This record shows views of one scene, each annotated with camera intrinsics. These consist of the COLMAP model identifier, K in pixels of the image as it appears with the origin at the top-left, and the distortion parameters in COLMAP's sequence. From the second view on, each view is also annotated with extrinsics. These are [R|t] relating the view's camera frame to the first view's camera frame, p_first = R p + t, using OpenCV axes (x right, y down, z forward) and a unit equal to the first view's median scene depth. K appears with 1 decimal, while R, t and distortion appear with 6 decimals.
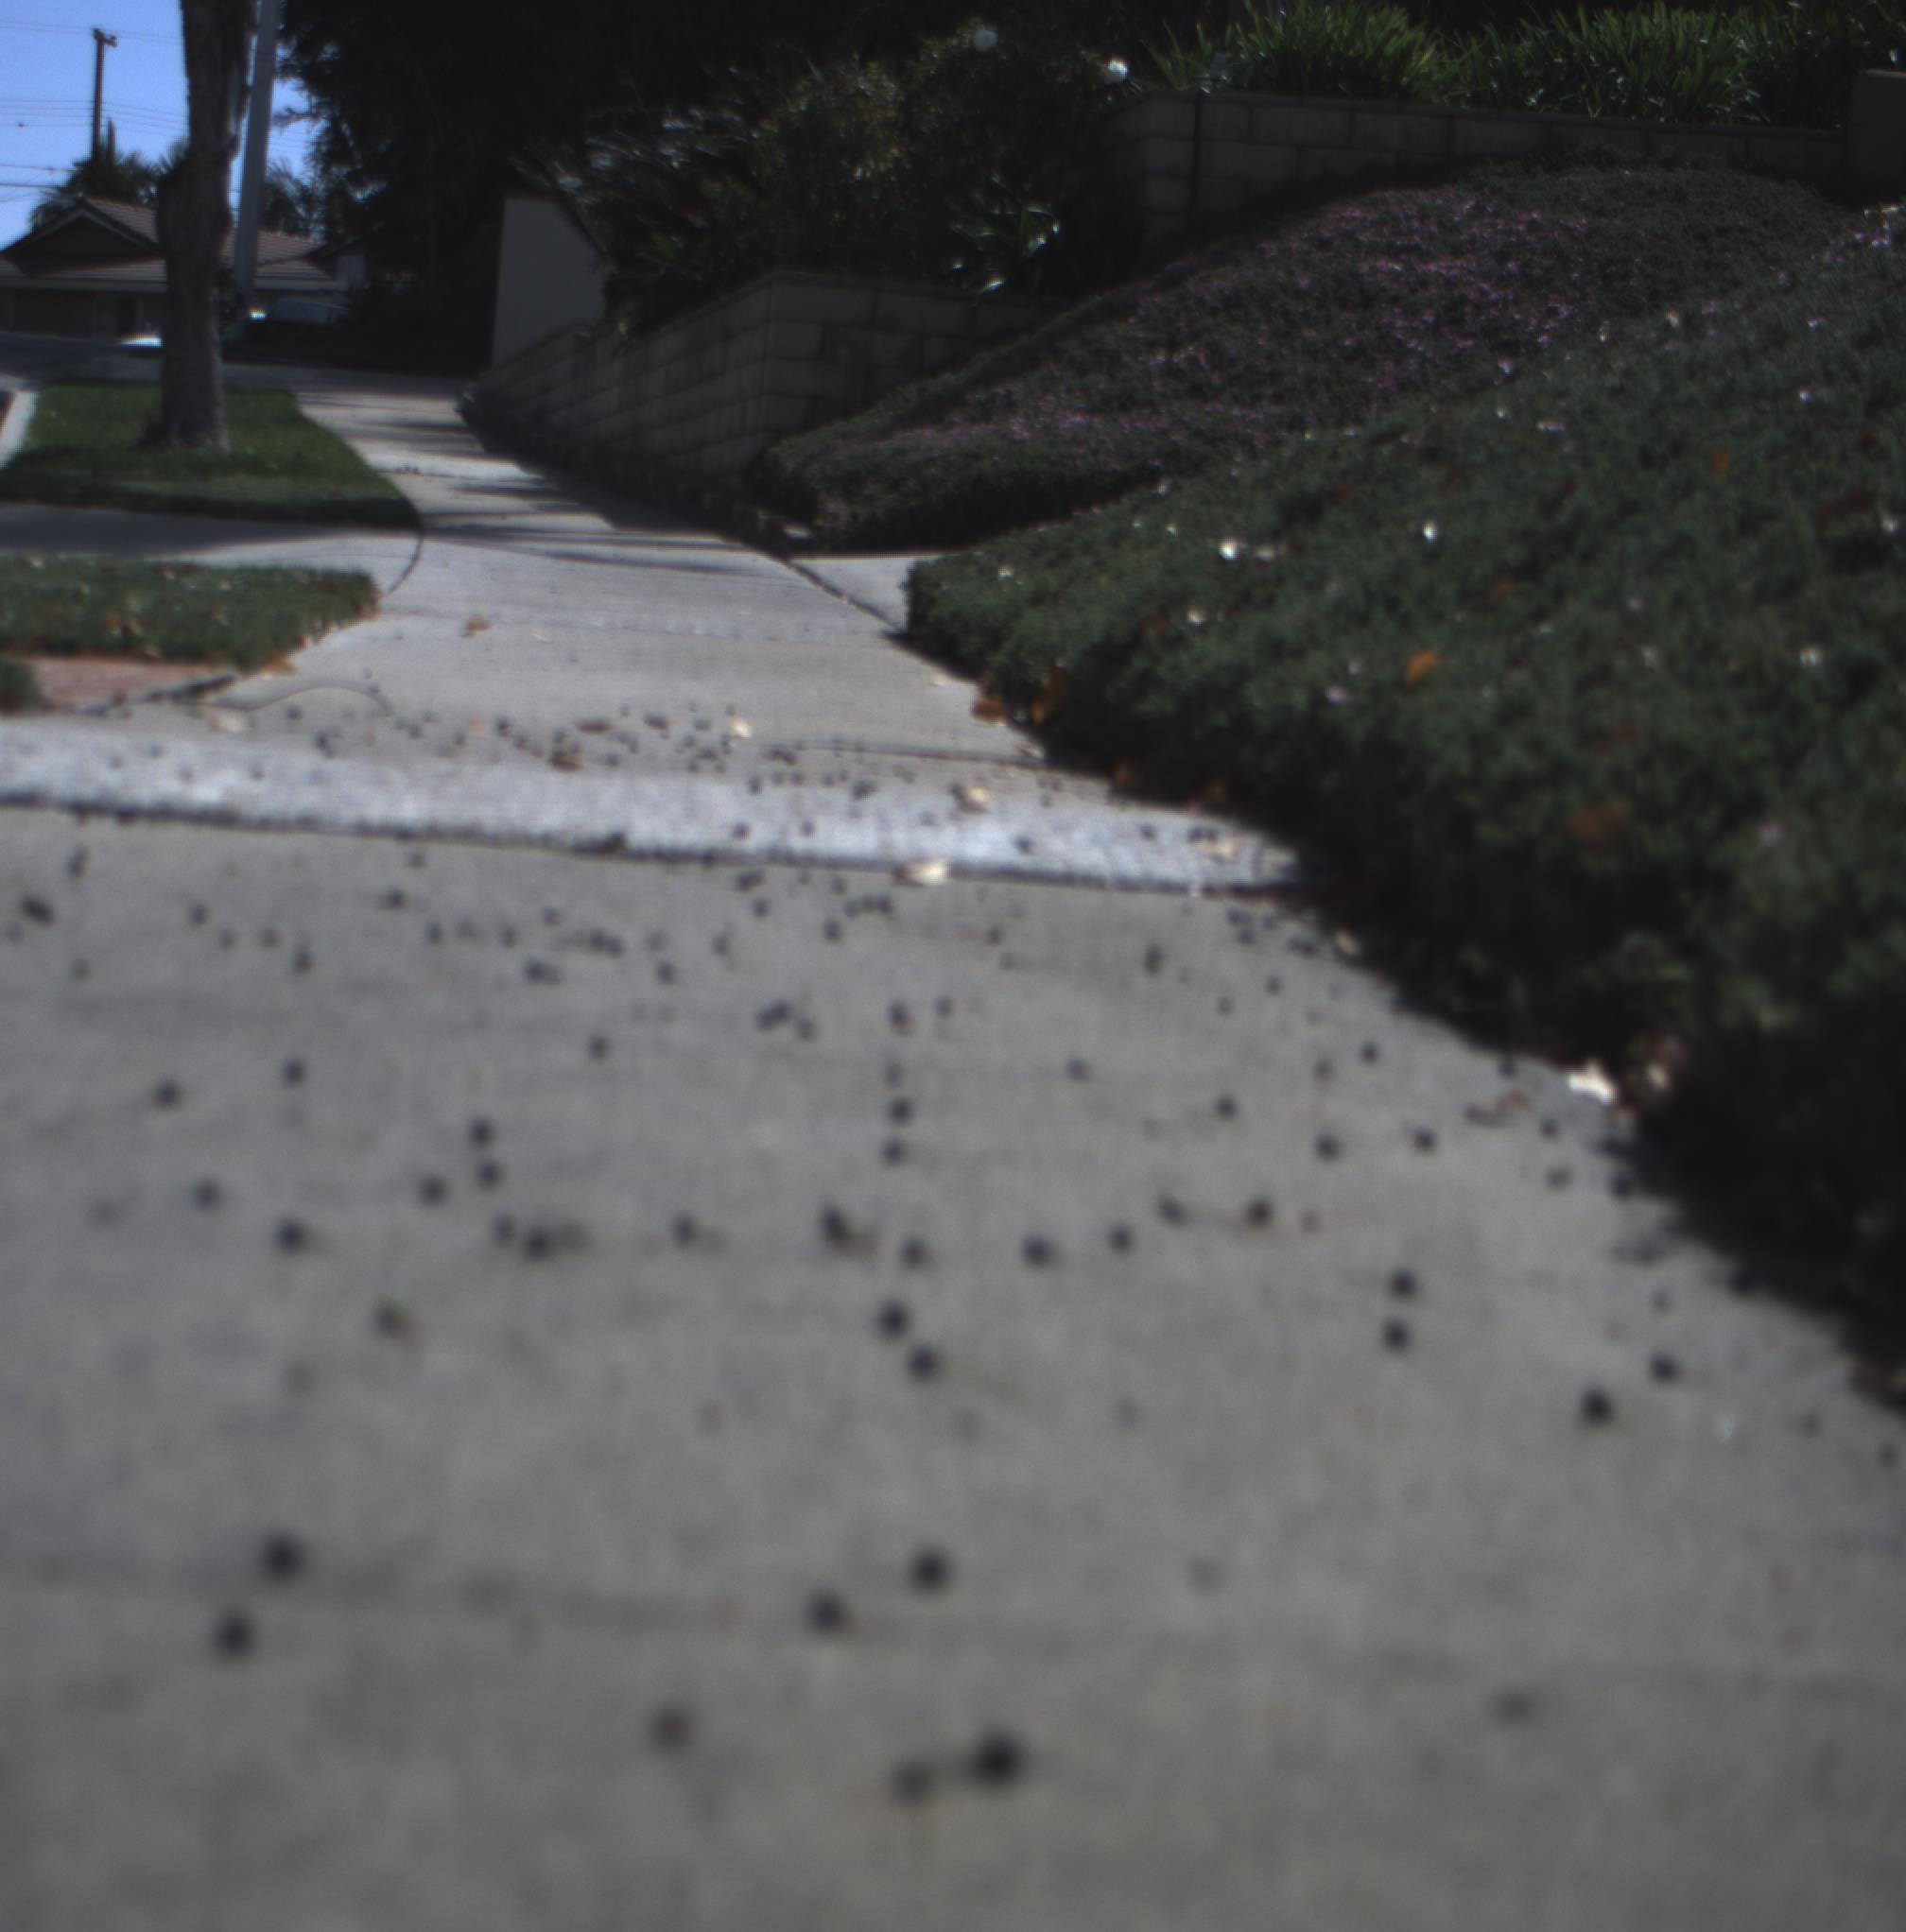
lens RADIAL K [[4336.3, 0, 734.3], [0, 4336.3, 961.9], [0, 0, 1]] dist [-0.178016, 0.897142]
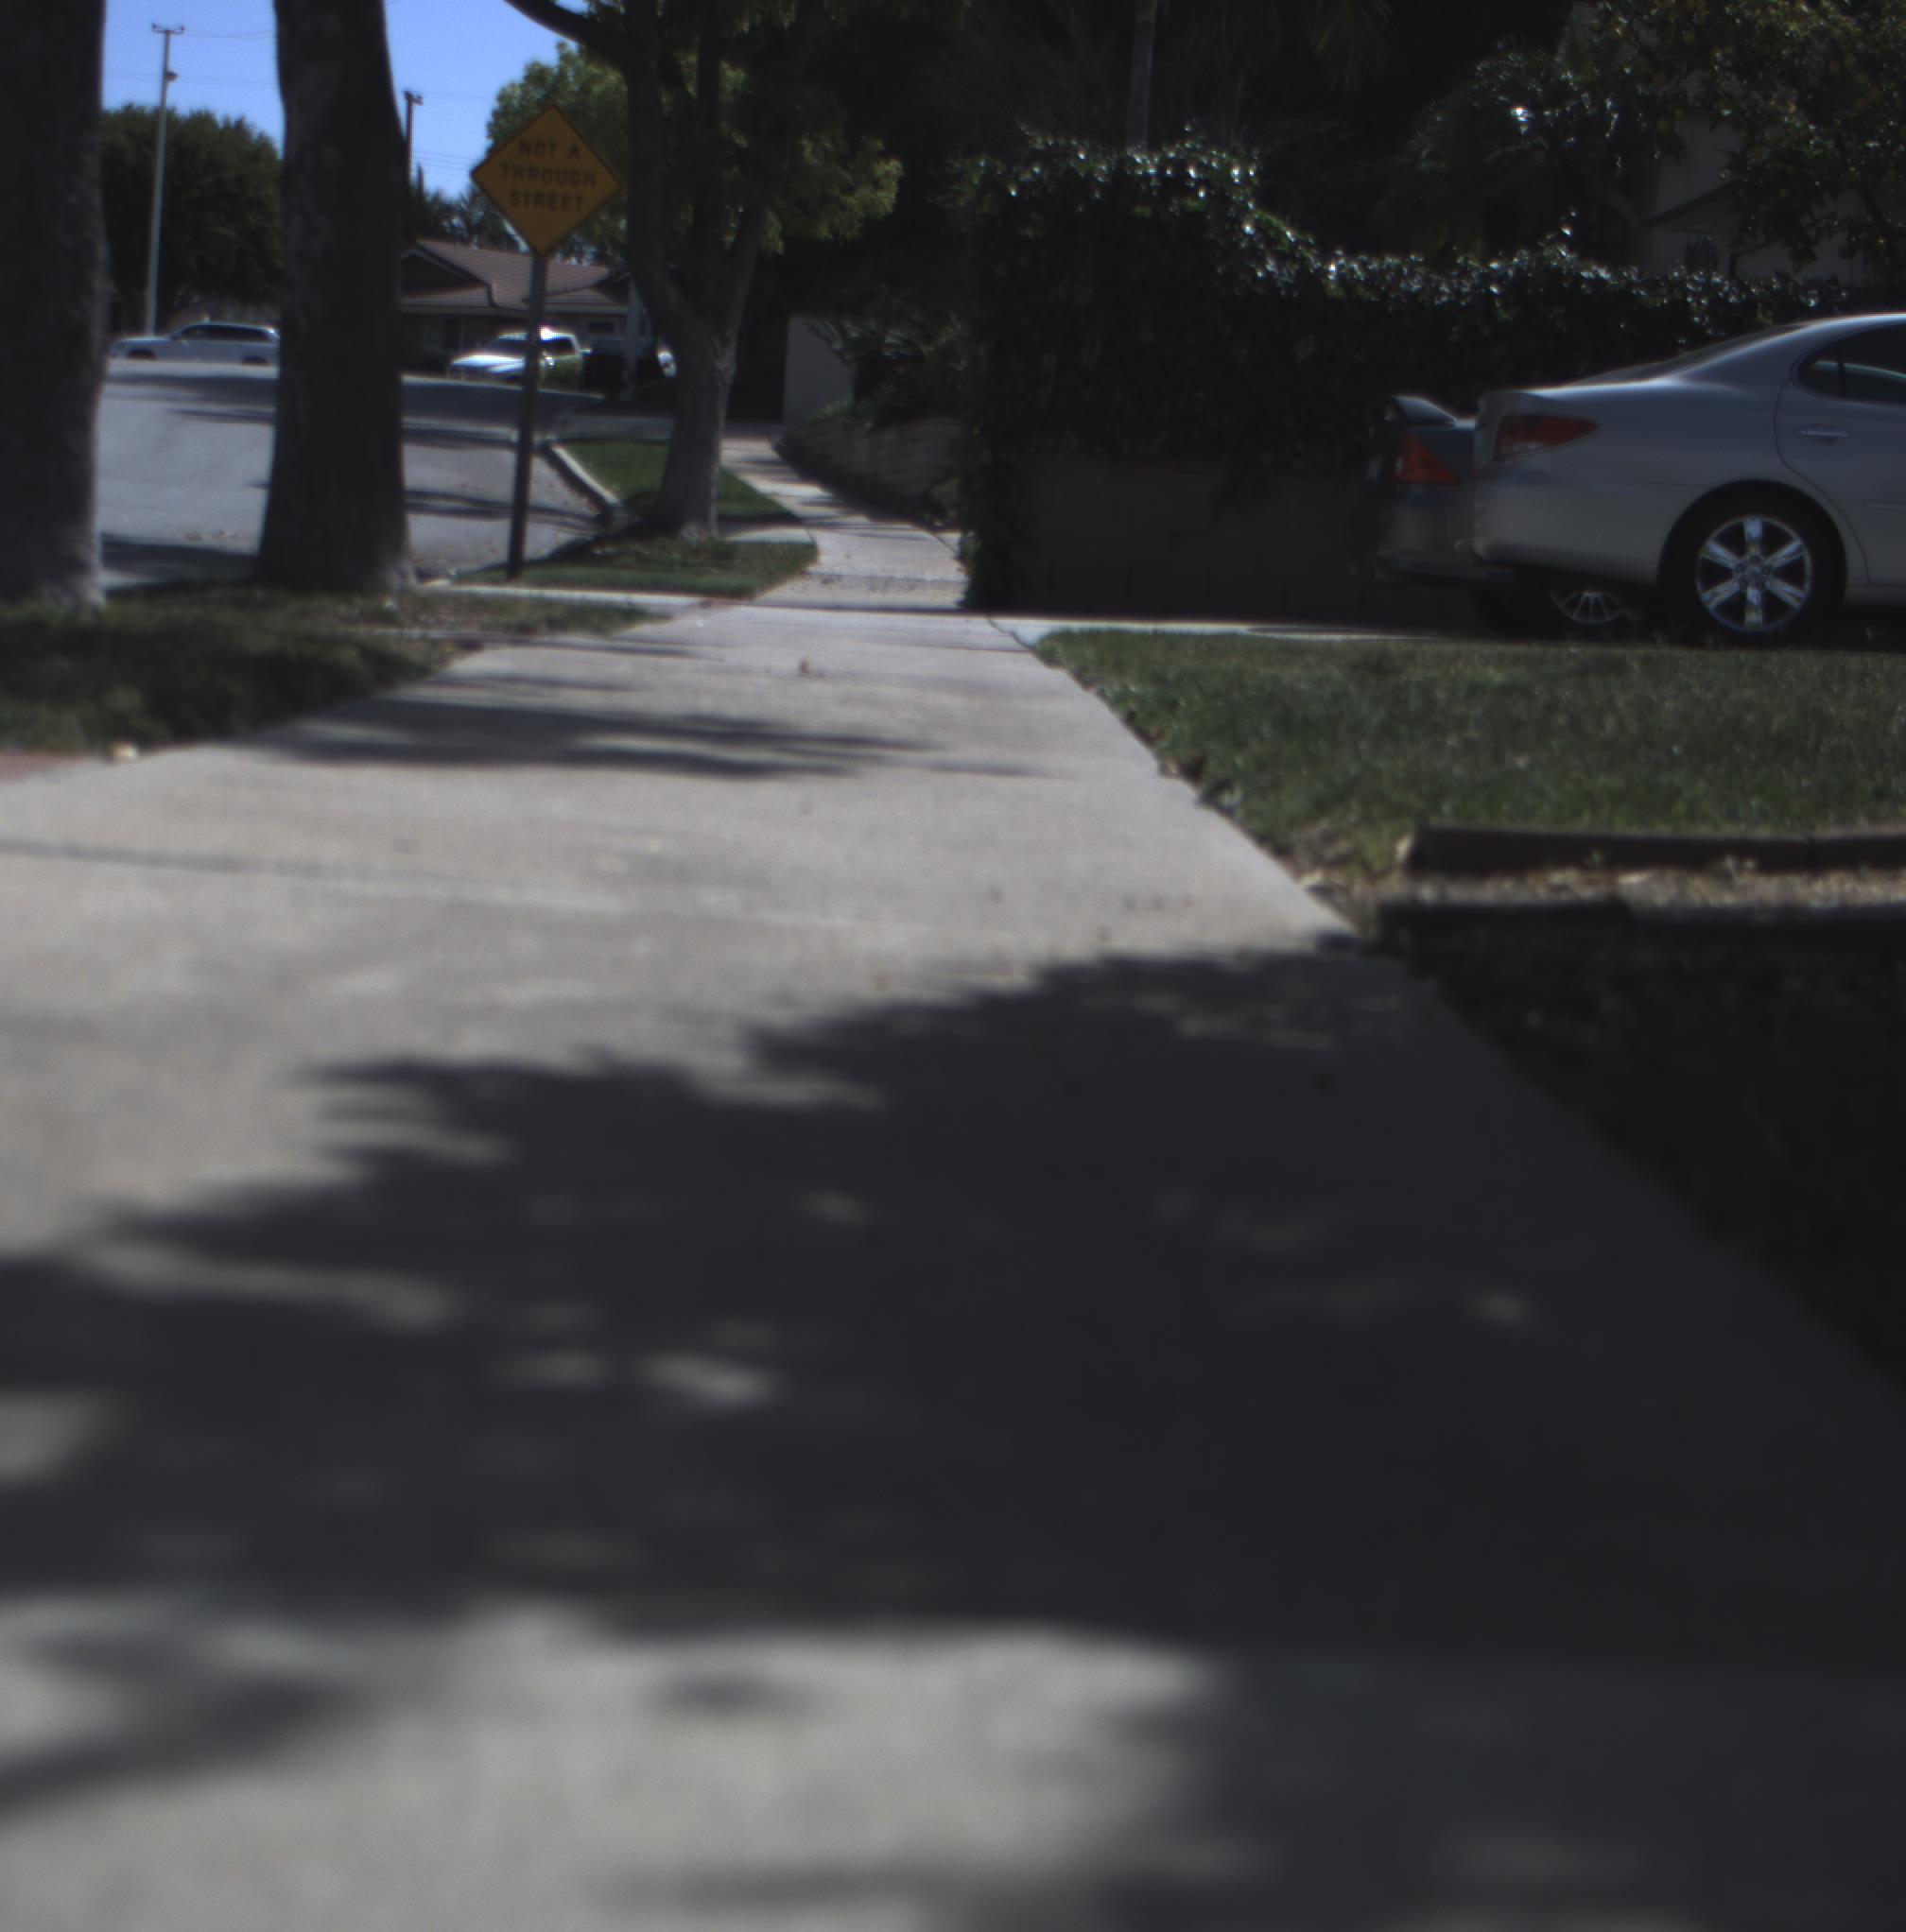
lens RADIAL K [[4336.3, 0, 734.3], [0, 4336.3, 961.9], [0, 0, 1]] dist [-0.178016, 0.897142]
pose [[0.998620, -0.015689, -0.050111, 0.017296], [0.016267, 0.999805, 0.011154, 0.141060], [0.049927, -0.011953, 0.998681, -1.687395]]
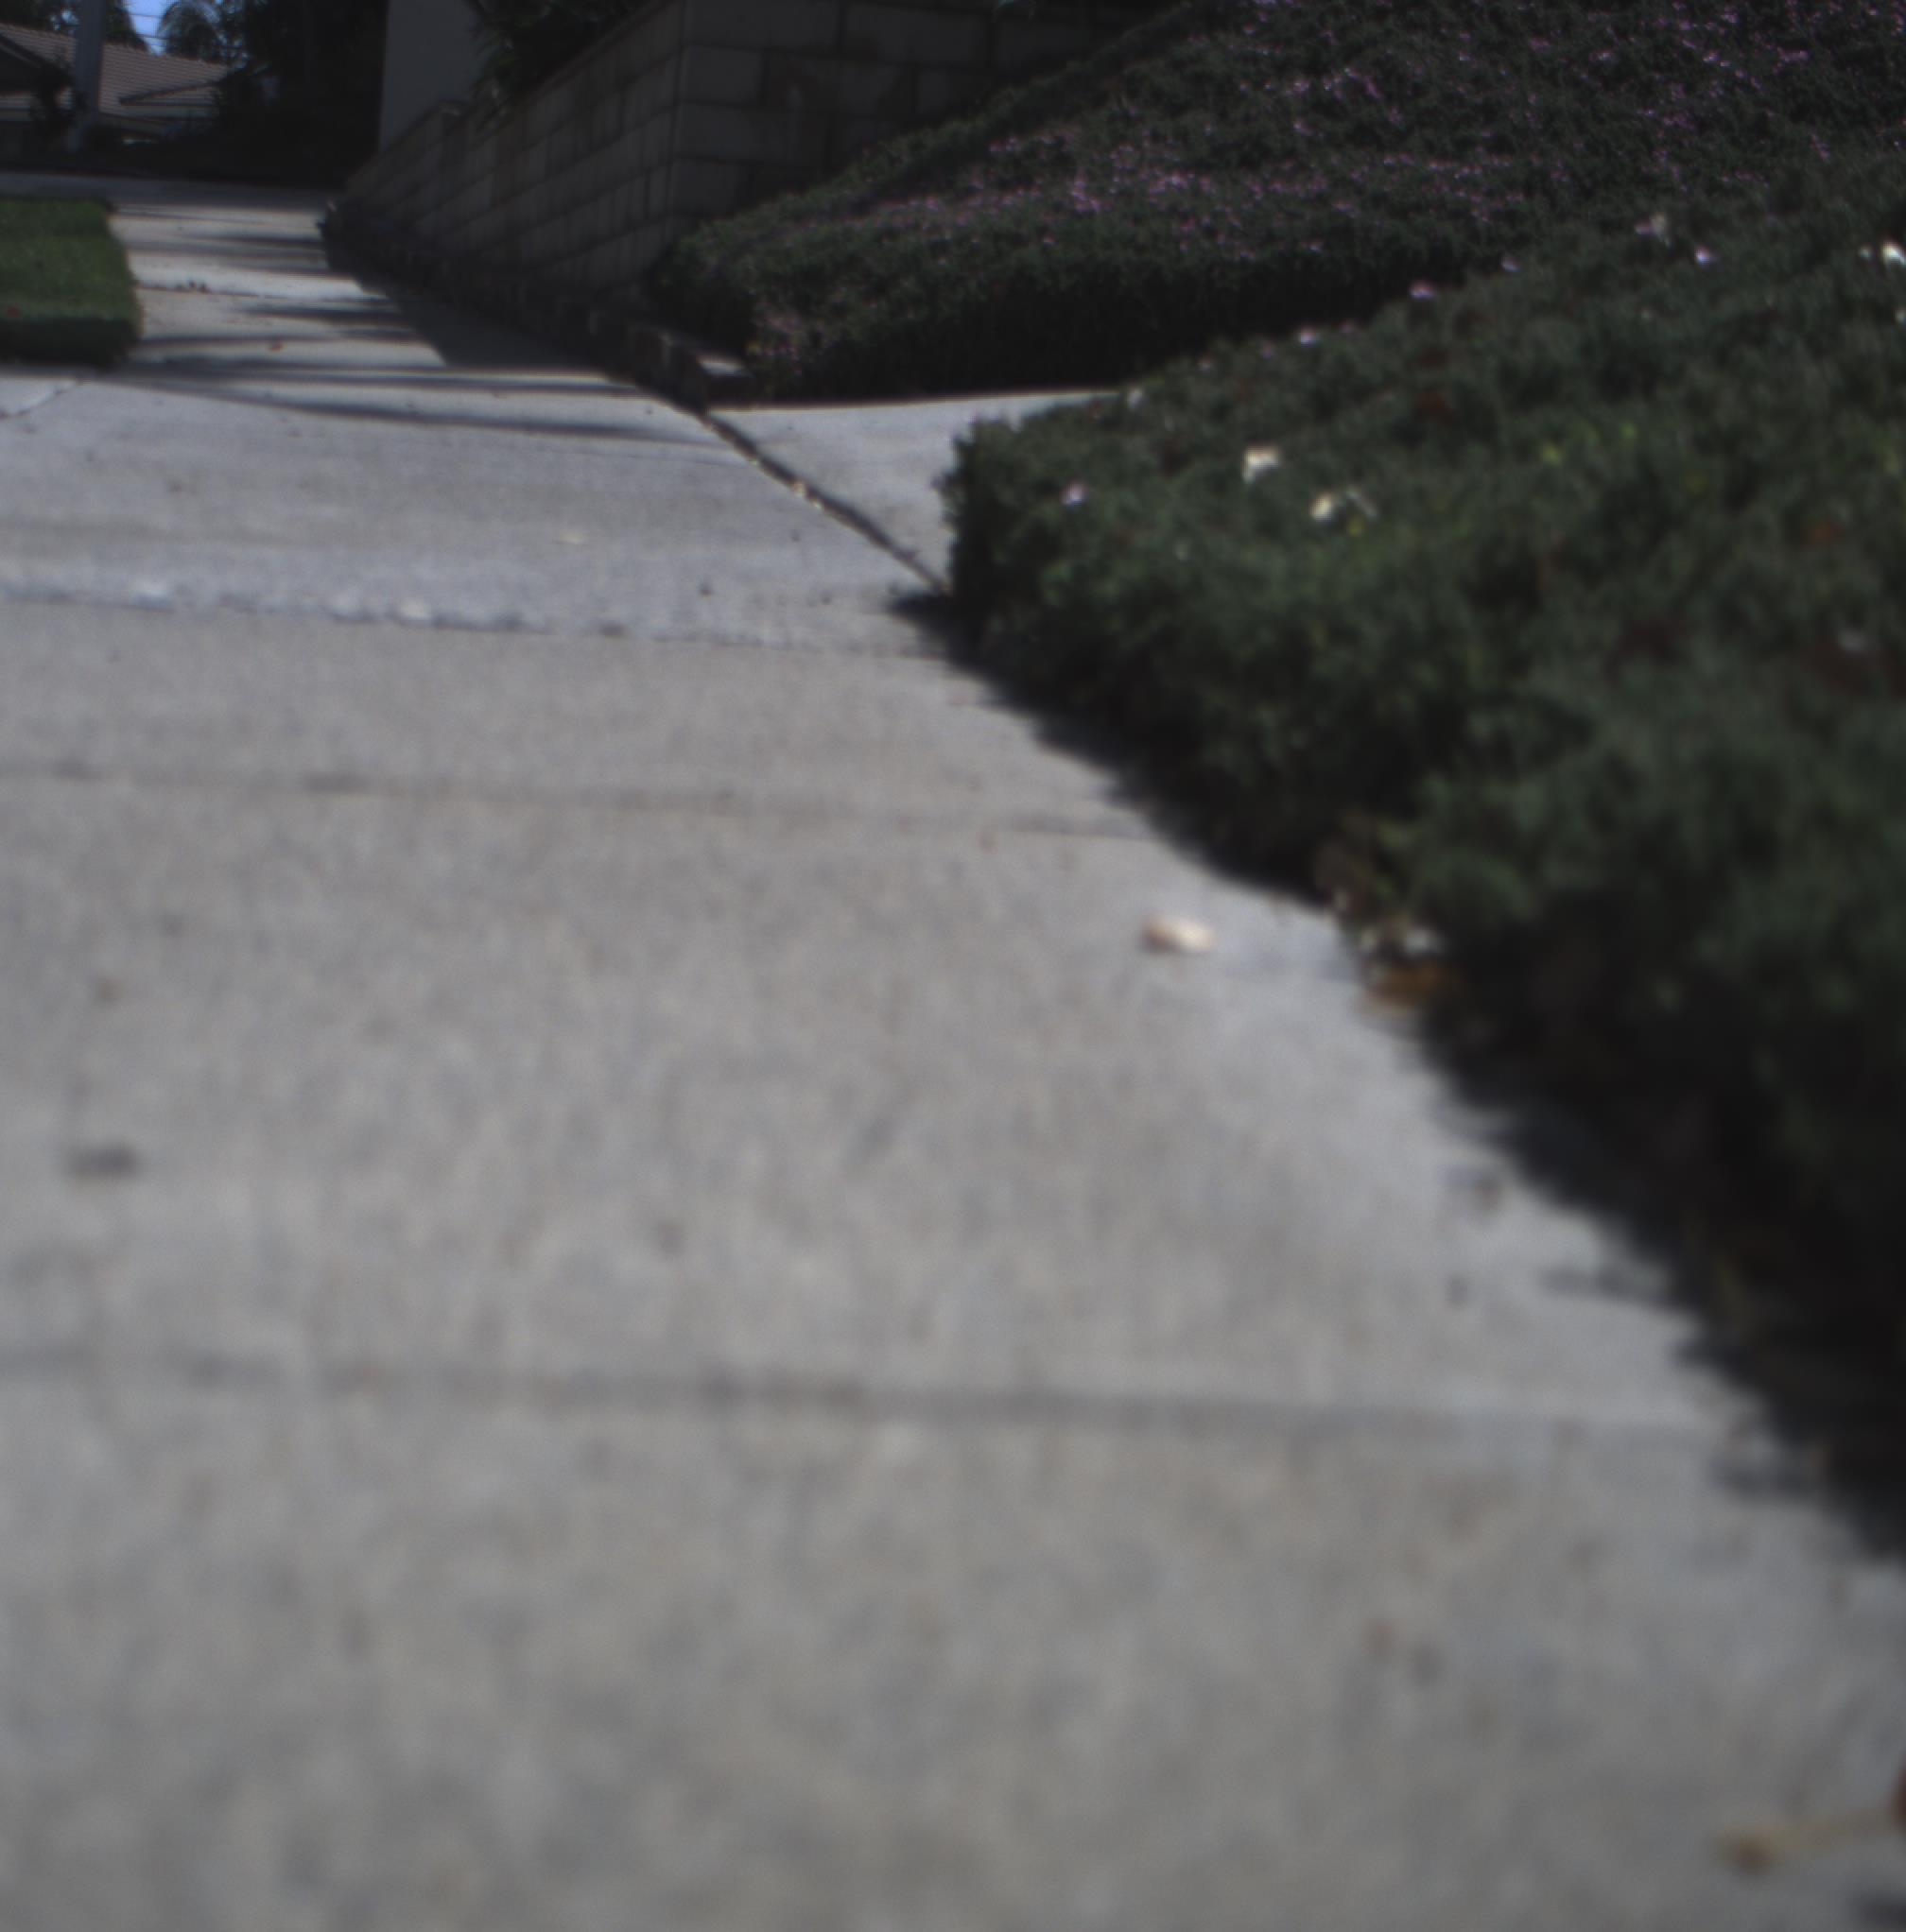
lens RADIAL K [[4336.3, 0, 734.3], [0, 4336.3, 961.9], [0, 0, 1]] dist [-0.178016, 0.897142]
pose [[0.999931, -0.006242, 0.009927, 0.009371], [0.005884, 0.999347, 0.035655, -0.034996], [-0.010143, -0.035594, 0.999315, 0.367144]]
